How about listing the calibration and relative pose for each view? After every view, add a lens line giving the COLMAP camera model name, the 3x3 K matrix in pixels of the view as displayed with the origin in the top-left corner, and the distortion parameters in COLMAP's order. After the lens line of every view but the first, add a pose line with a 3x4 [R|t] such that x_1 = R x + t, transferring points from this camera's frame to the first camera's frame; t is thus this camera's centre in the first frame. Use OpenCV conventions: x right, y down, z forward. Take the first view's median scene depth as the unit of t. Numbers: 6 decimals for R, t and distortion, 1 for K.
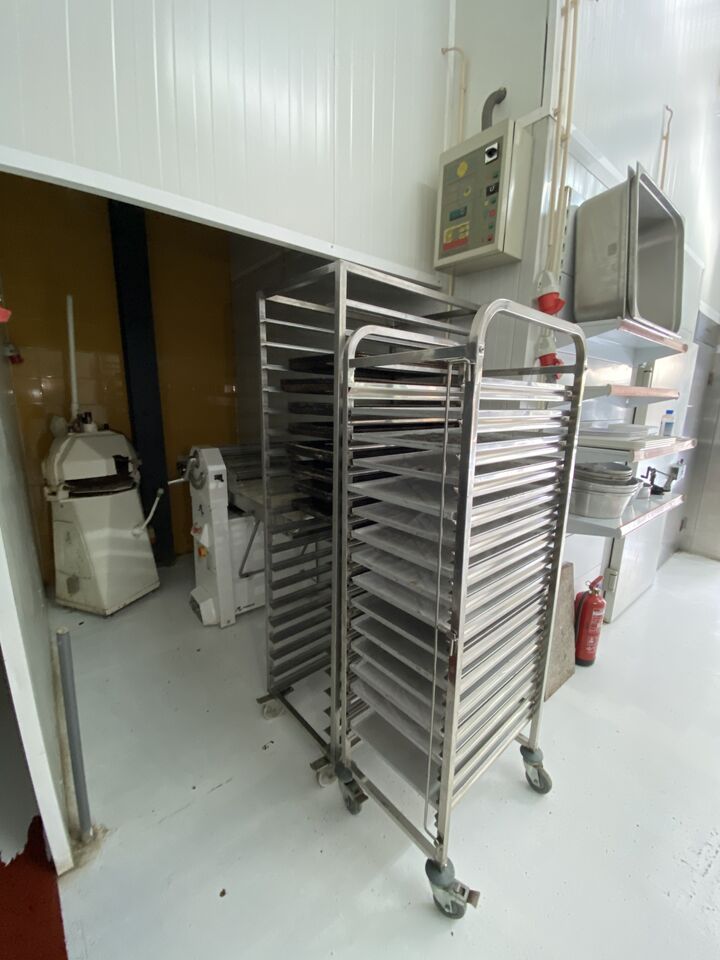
lens RADIAL K [[396.0, 0, 359.4], [0, 396.0, 480.3], [0, 0, 1]] dist [-0.010756, -0.000993]
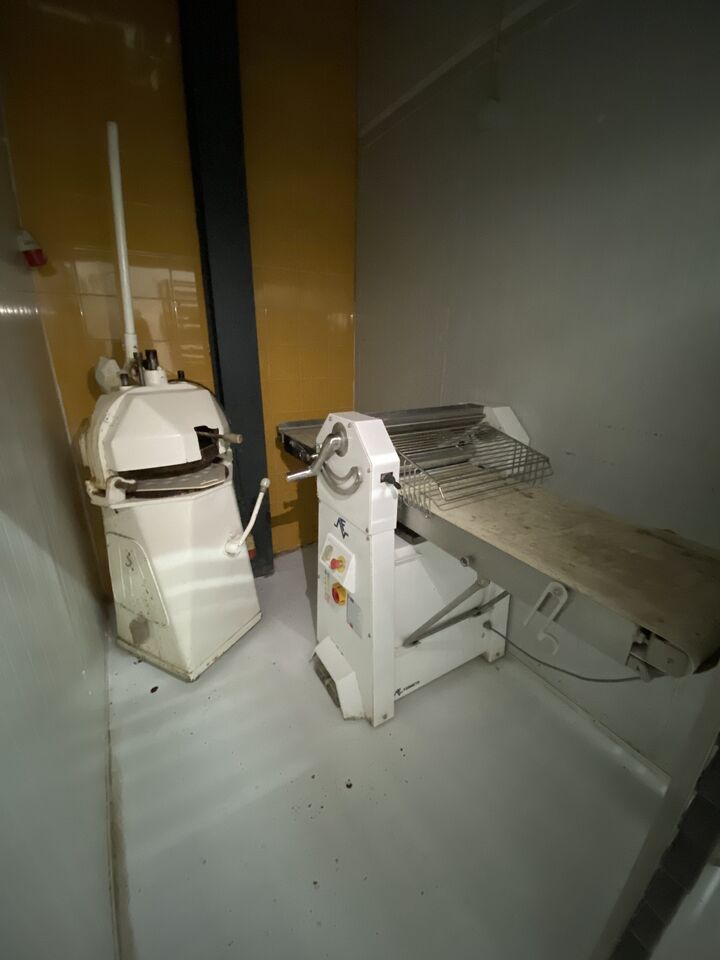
lens RADIAL K [[396.0, 0, 358.4], [0, 396.0, 480.0], [0, 0, 1]] dist [-0.010756, -0.000993]
pose [[0.989172, 0.045251, -0.139609, -0.302369], [-0.027261, 0.991376, 0.128179, -0.066470], [0.144206, -0.122985, 0.981875, 0.456889]]
